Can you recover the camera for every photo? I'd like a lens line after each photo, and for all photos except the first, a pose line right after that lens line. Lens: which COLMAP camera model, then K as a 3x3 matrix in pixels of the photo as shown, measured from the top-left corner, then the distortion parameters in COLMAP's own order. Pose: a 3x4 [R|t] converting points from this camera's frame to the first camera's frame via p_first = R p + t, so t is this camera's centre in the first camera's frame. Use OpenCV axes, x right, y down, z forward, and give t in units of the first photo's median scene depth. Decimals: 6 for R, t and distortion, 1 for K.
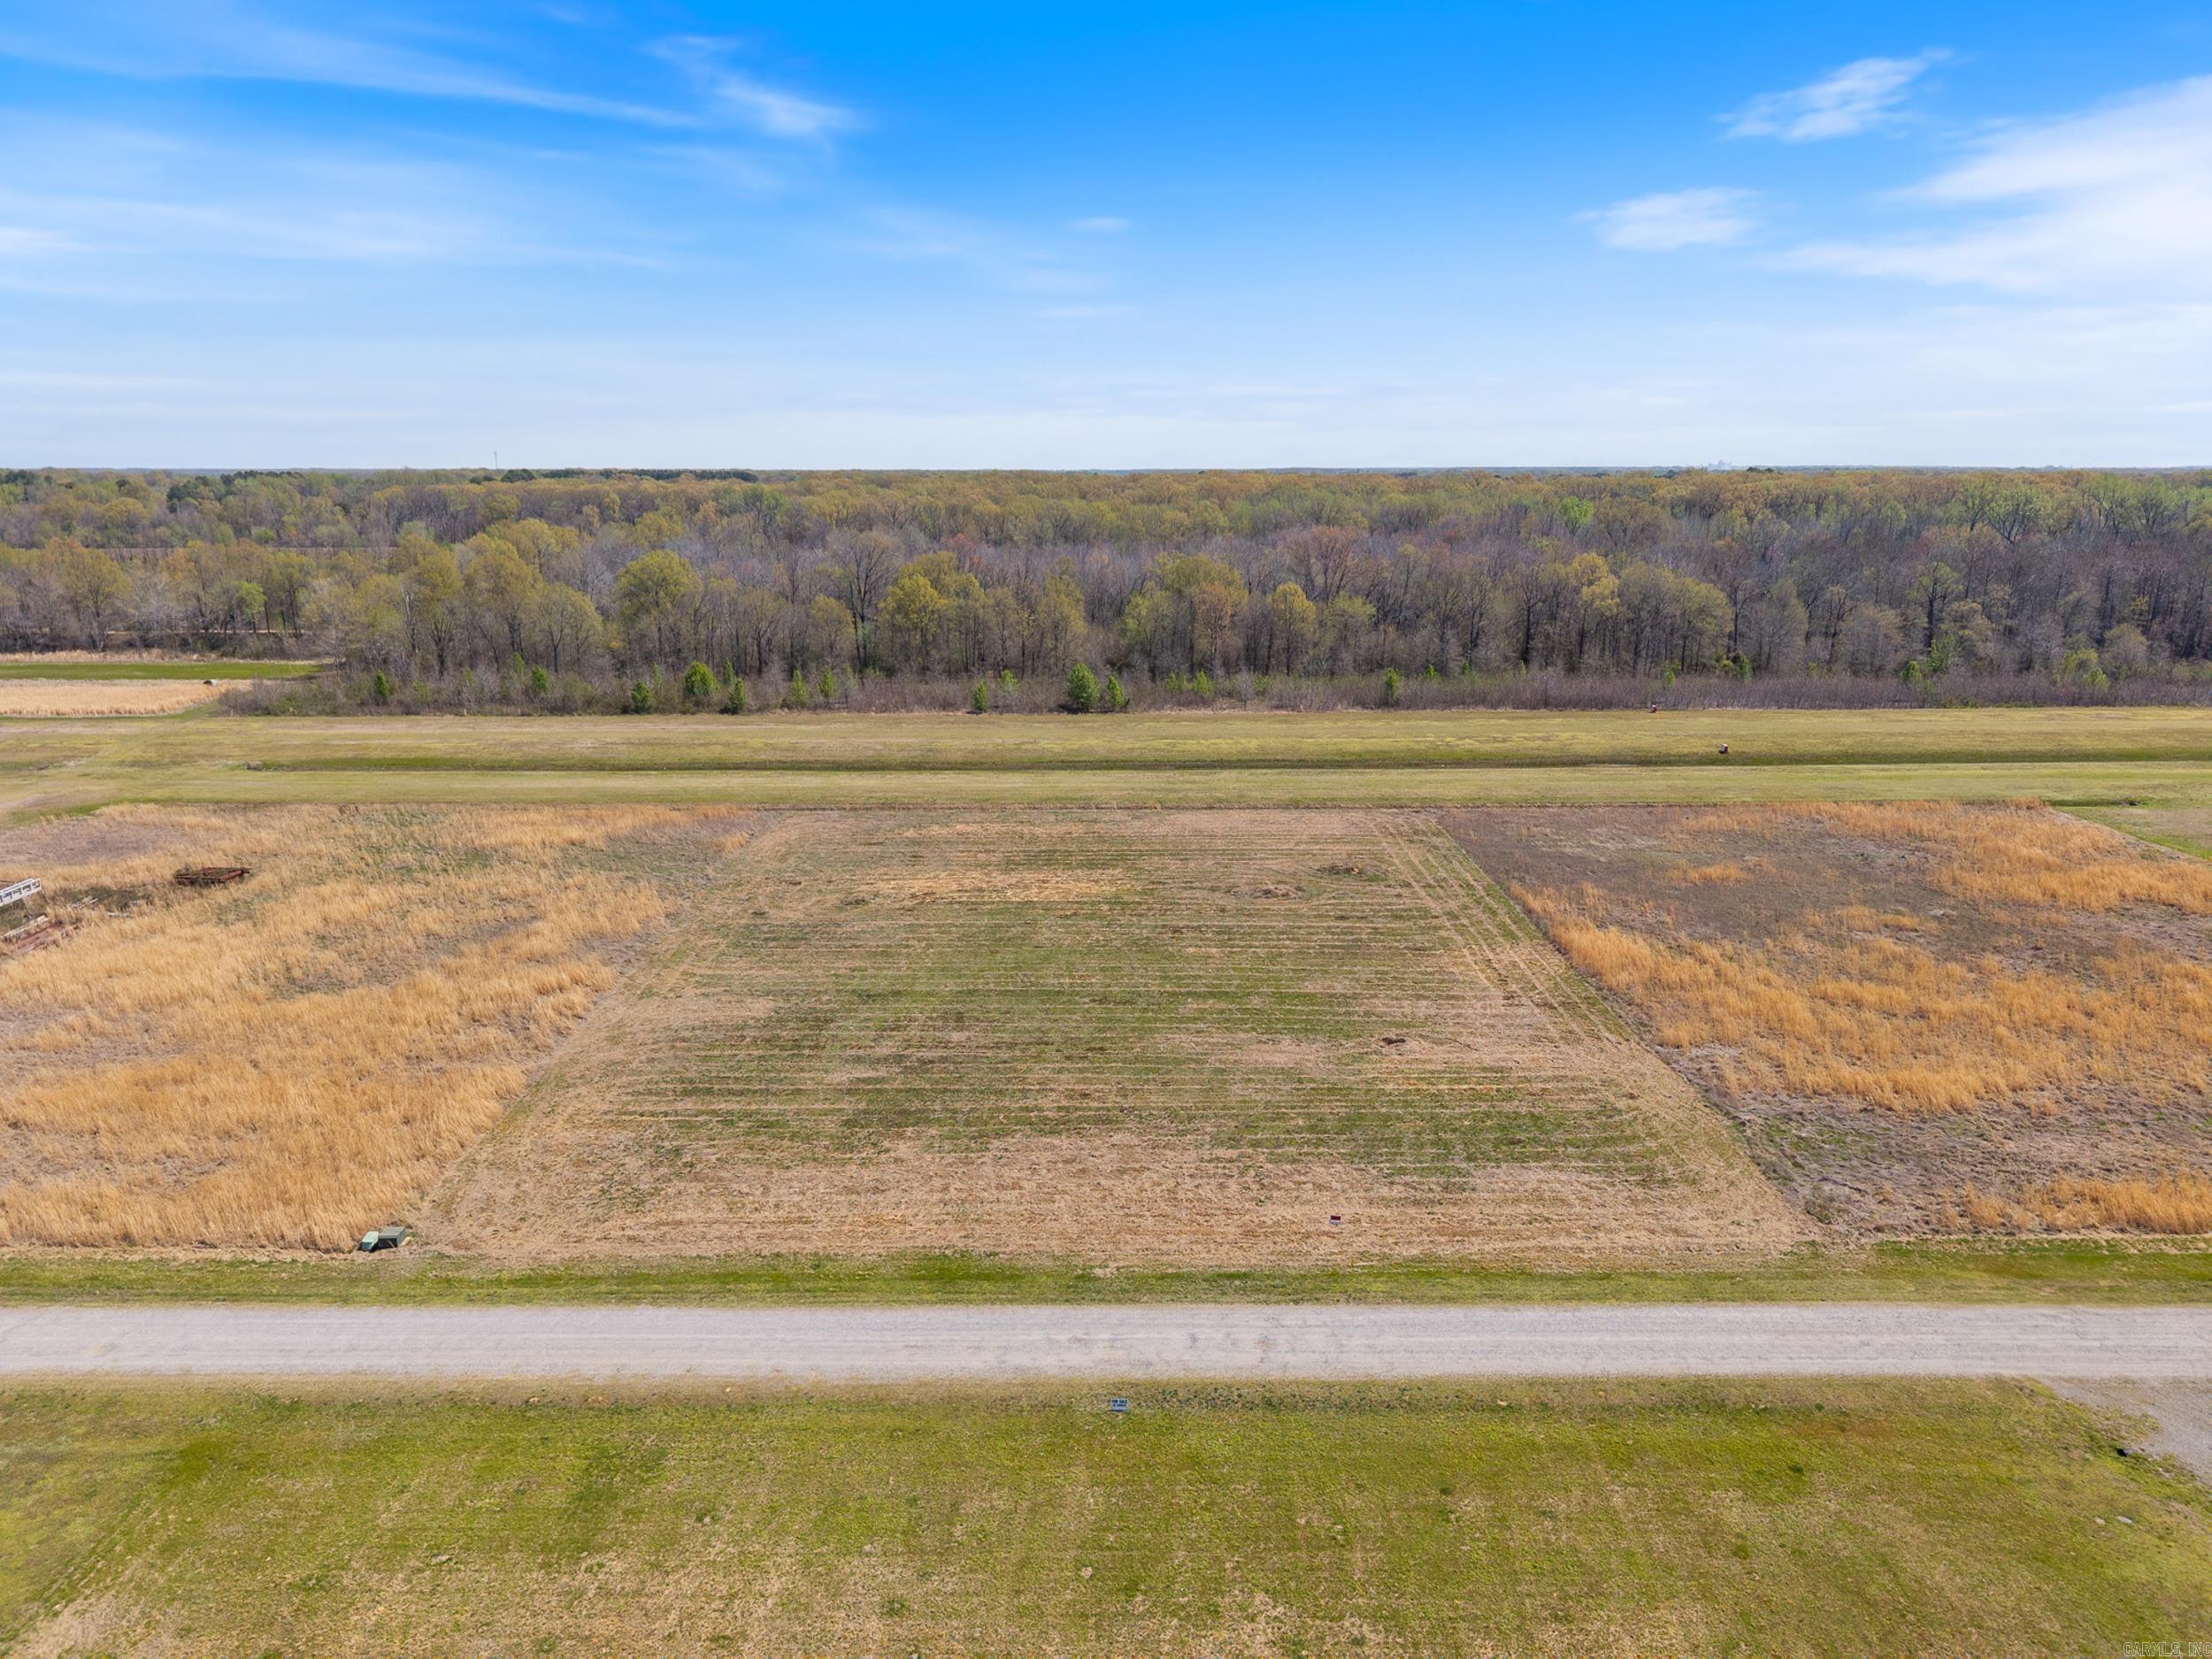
lens RADIAL K [[1481.1, 0, 1106.0], [0, 1481.1, 829.5], [0, 0, 1]] dist [0.028717, -0.027744]
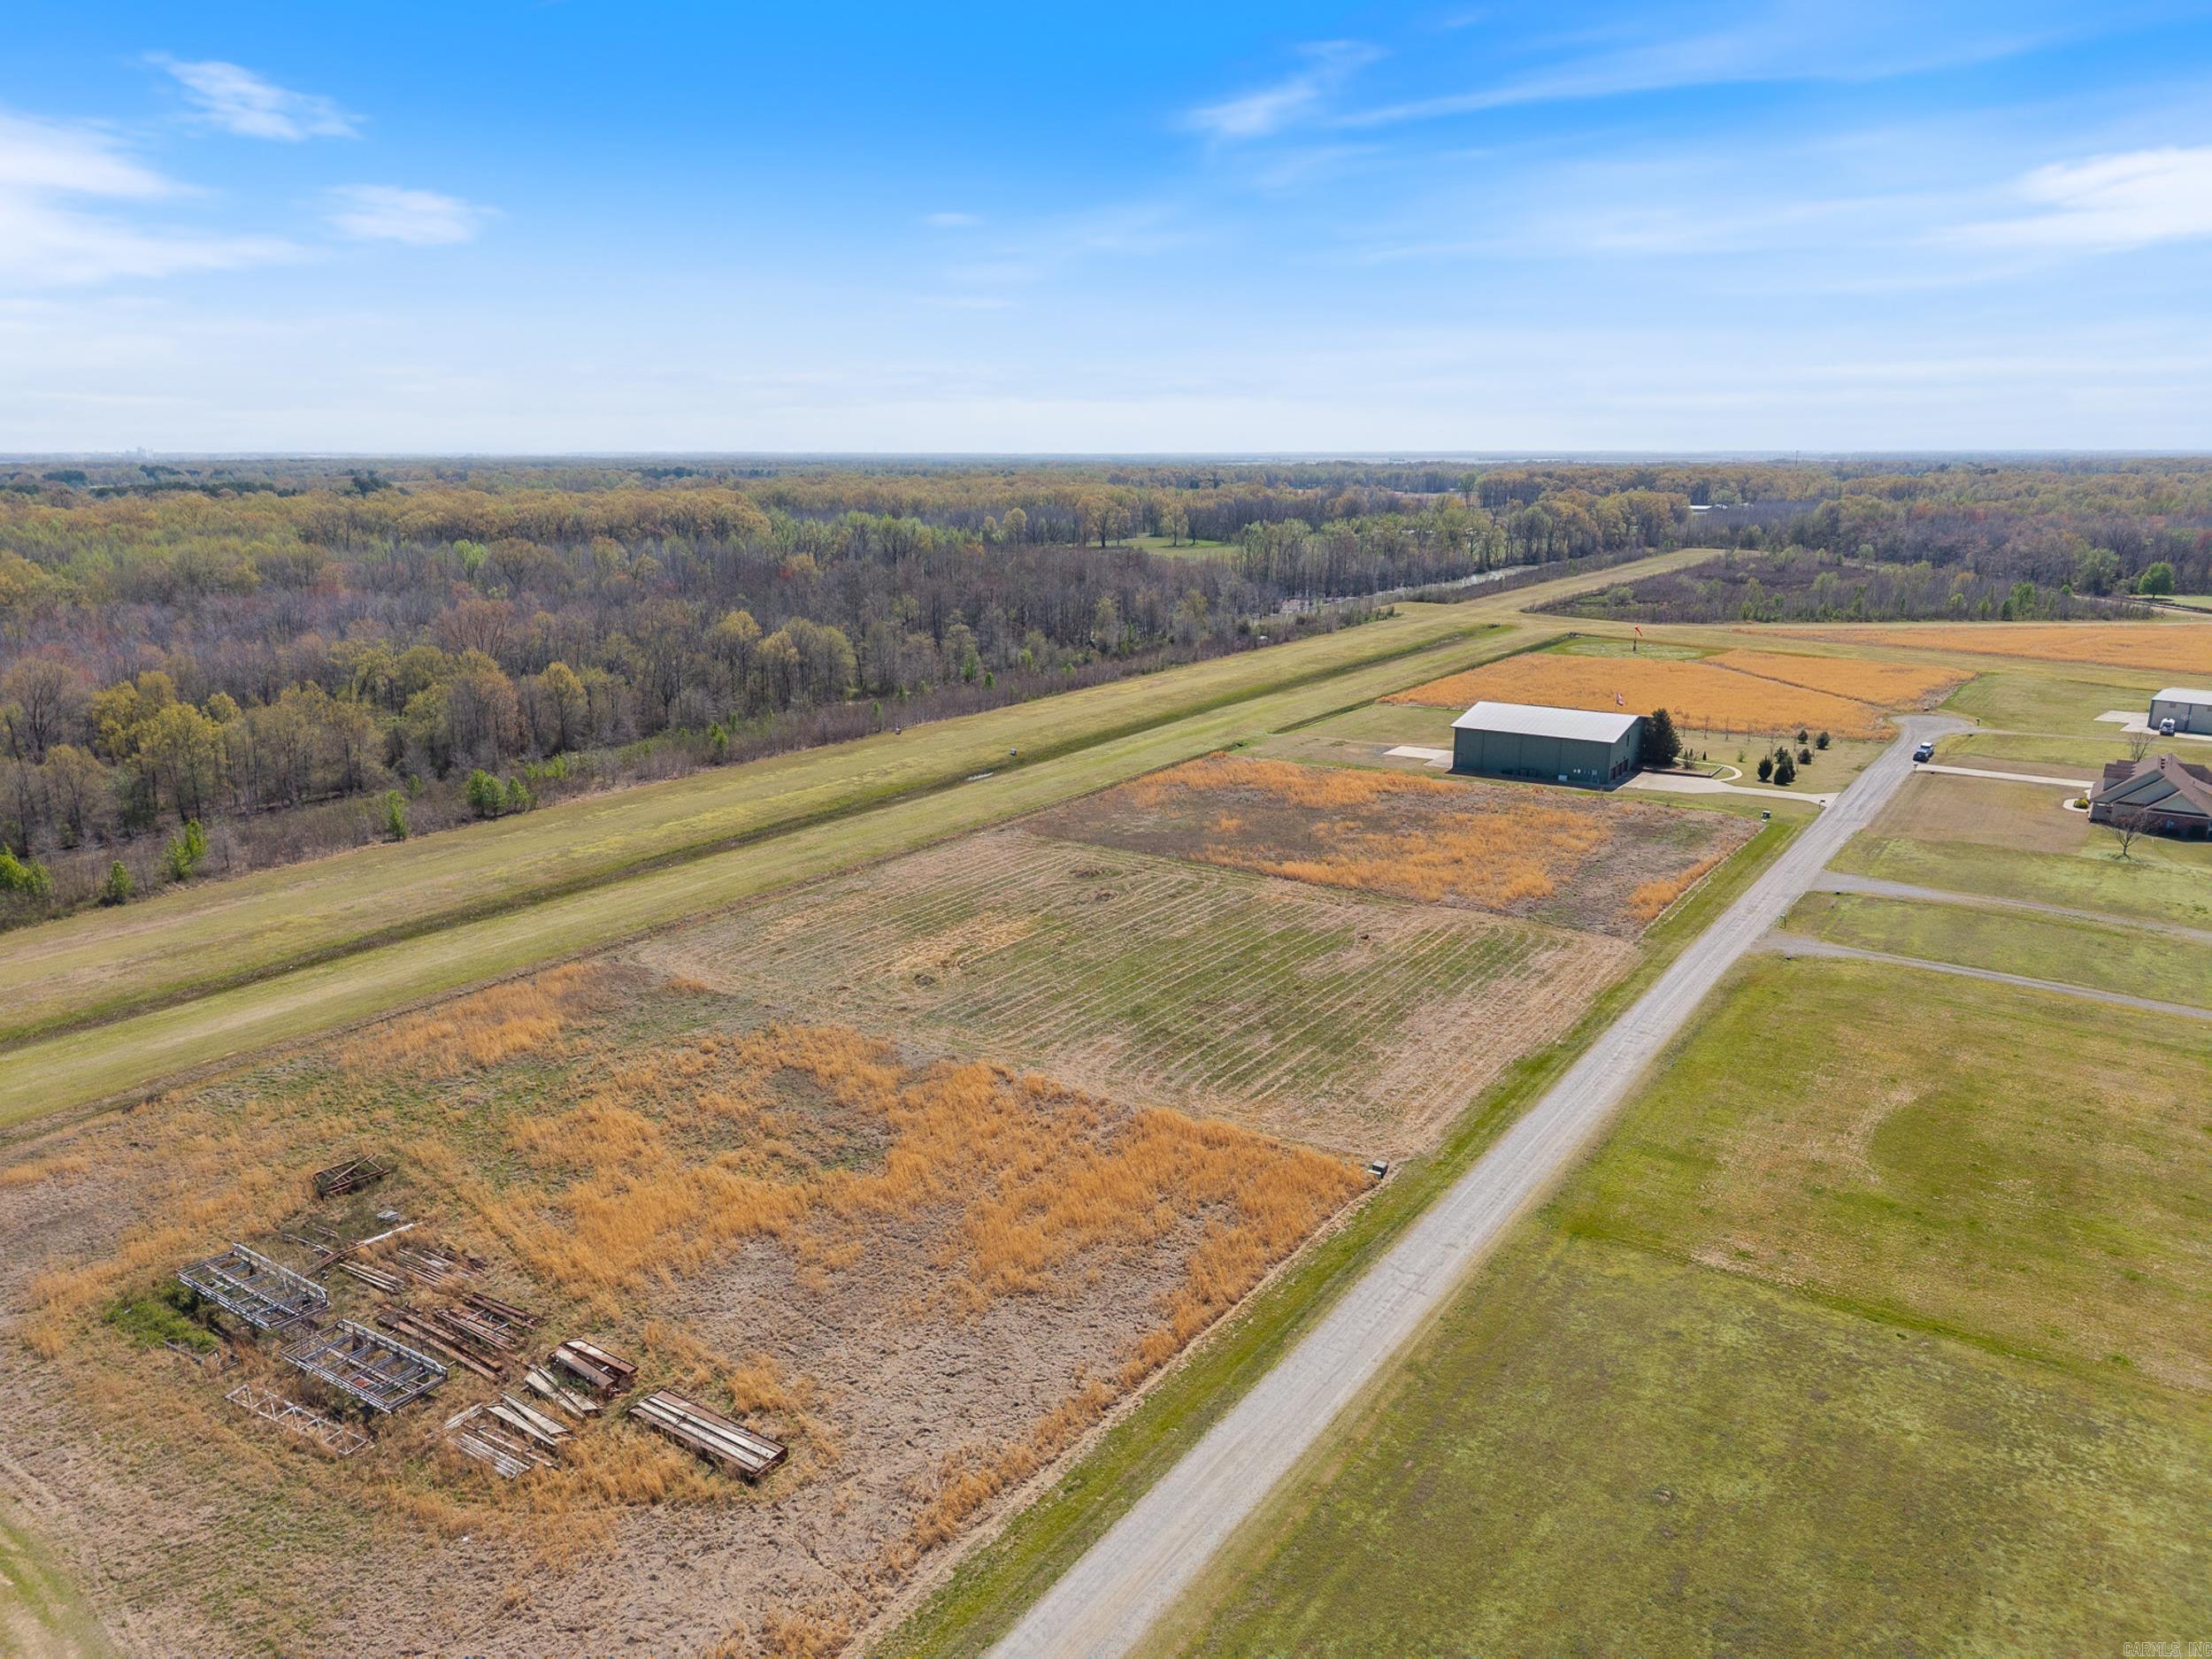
lens RADIAL K [[1481.1, 0, 1106.0], [0, 1481.1, 829.5], [0, 0, 1]] dist [0.028717, -0.027744]
pose [[0.573300, -0.202882, 0.793830, -1.207814], [0.194534, 0.974859, 0.108657, -0.210549], [-0.795917, 0.092134, 0.598354, 0.145109]]
